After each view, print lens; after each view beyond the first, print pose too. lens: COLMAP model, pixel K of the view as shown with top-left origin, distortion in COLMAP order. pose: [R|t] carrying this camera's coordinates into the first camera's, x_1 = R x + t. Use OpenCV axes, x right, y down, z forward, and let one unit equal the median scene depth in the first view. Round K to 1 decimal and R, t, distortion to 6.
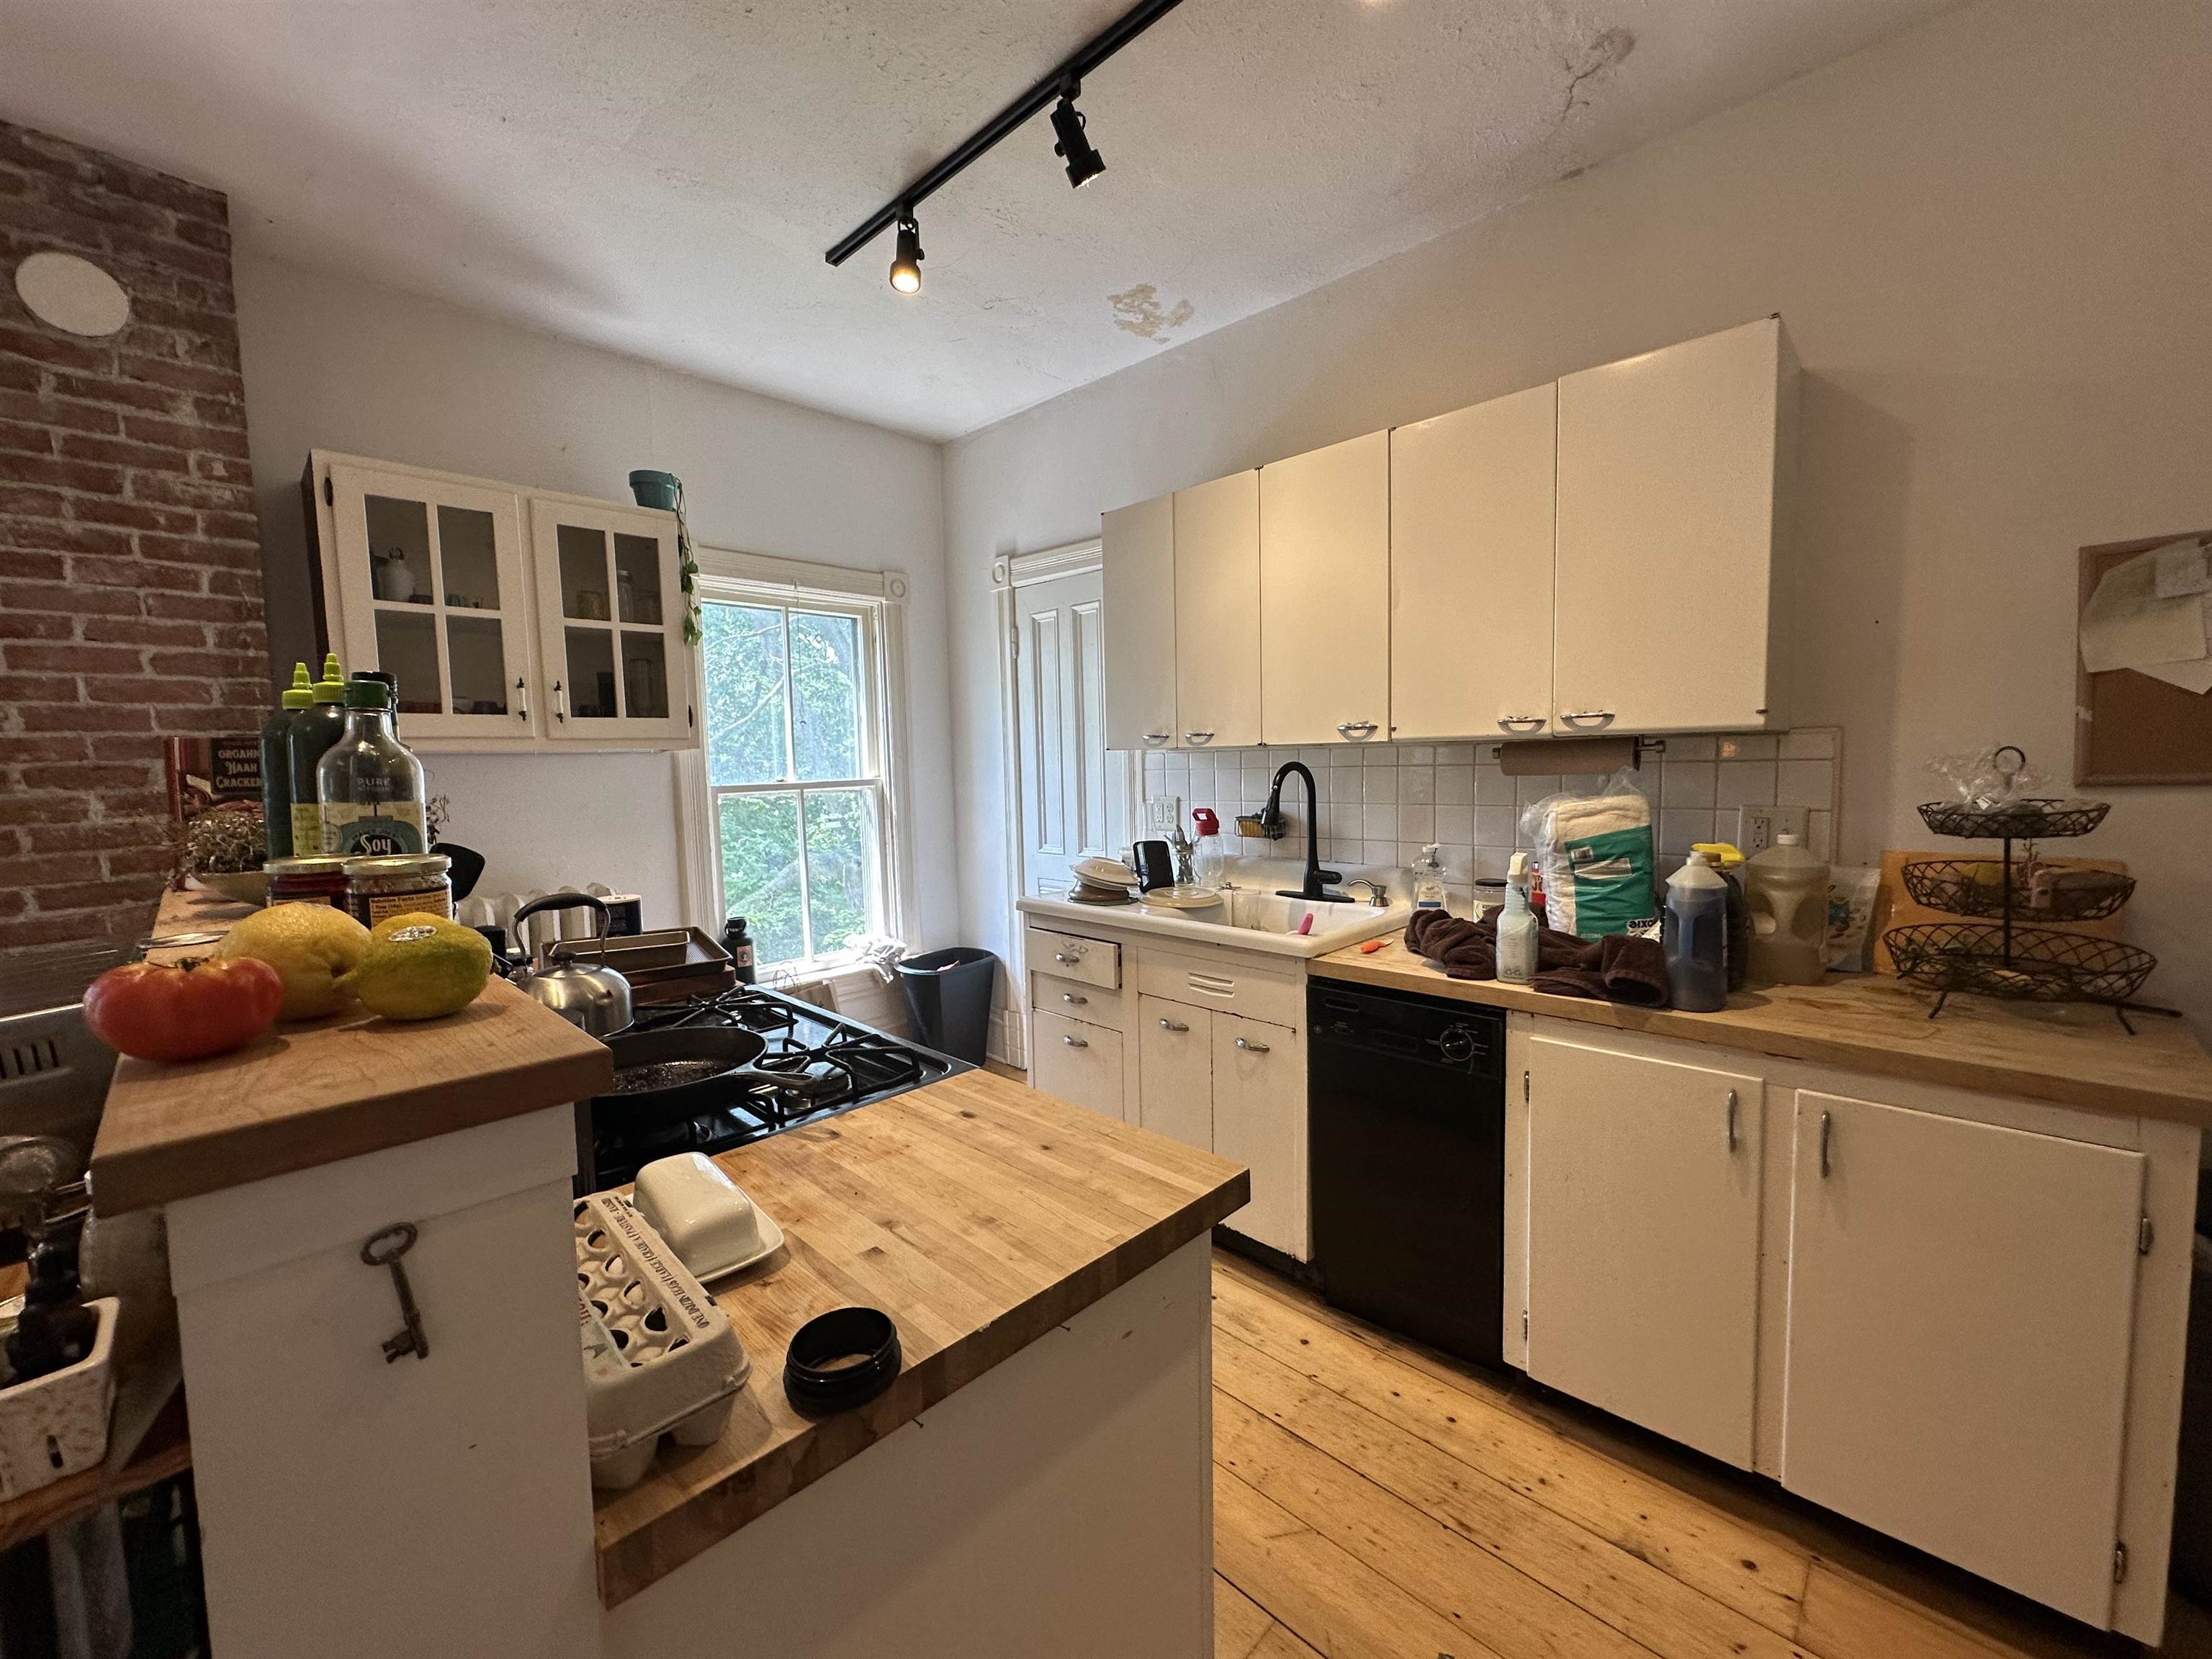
lens RADIAL K [[884.1, 0, 1104.4], [0, 884.1, 824.7], [0, 0, 1]] dist [-0.000632, 0.000256]
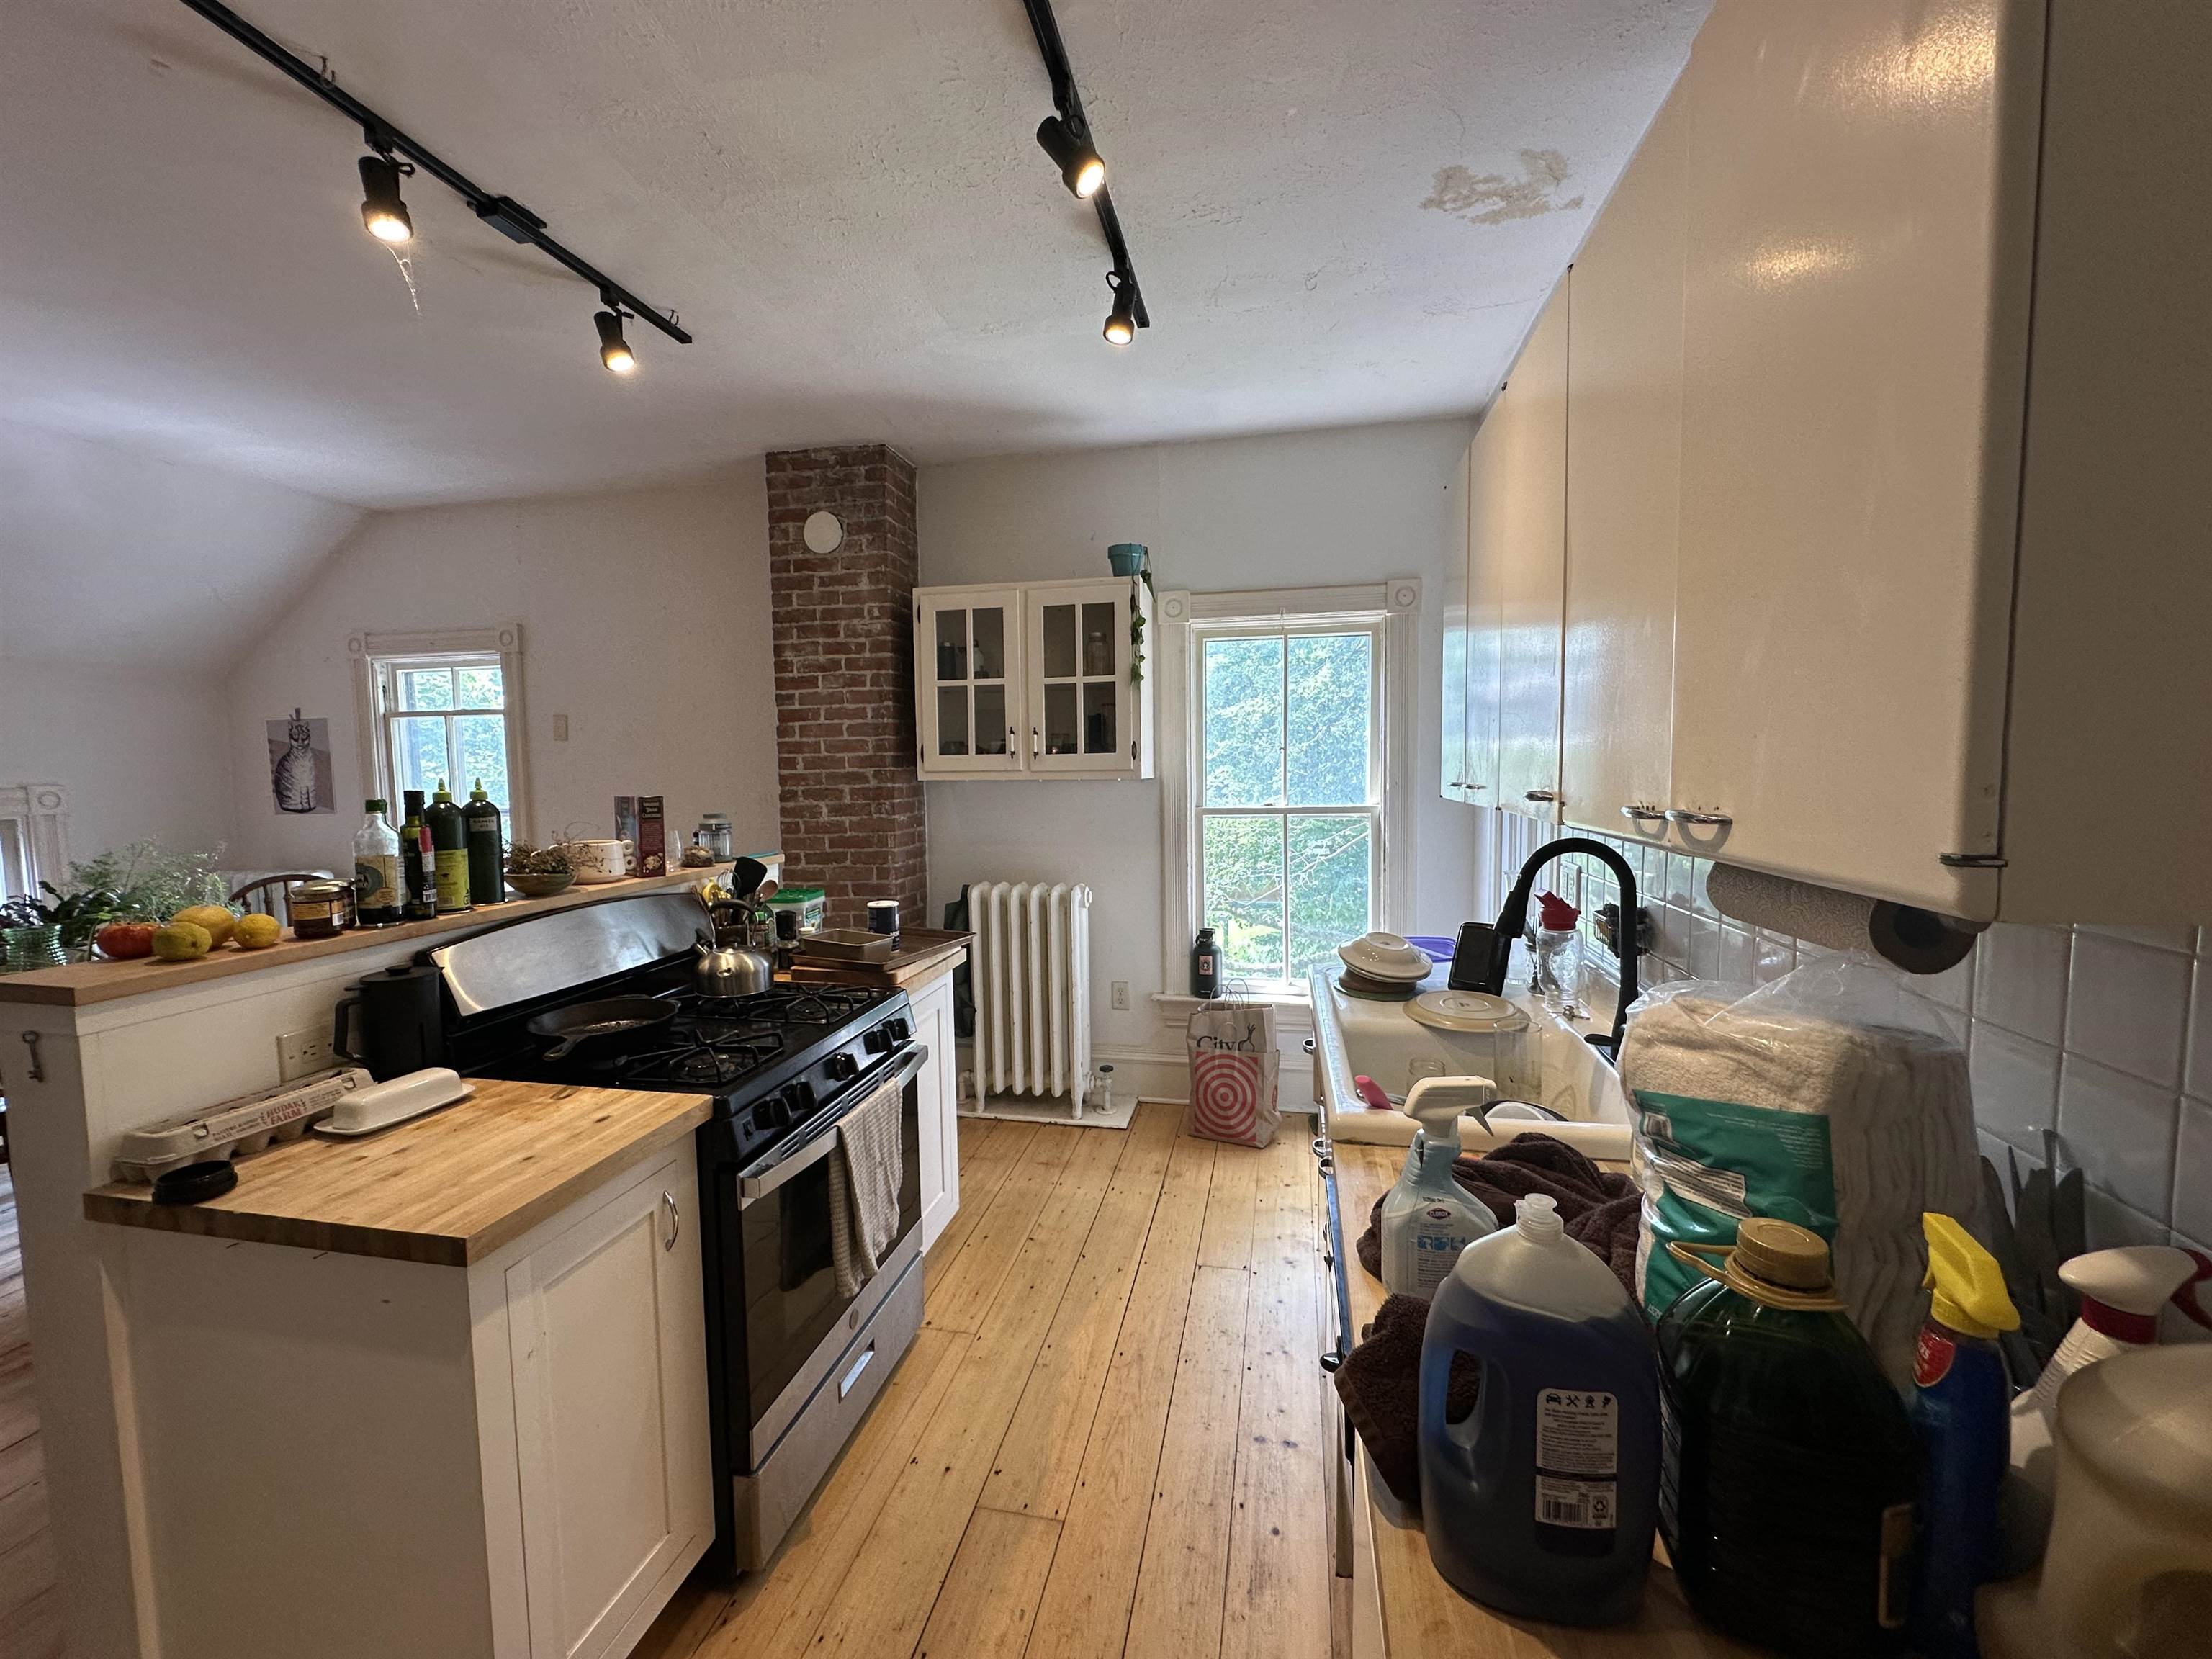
lens RADIAL K [[884.1, 0, 1104.4], [0, 884.1, 824.7], [0, 0, 1]] dist [-0.000632, 0.000256]
pose [[0.539131, 0.074439, -0.838926, 0.598740], [-0.061574, 0.996905, 0.048886, -0.097759], [0.839968, 0.025300, 0.542046, 0.417332]]
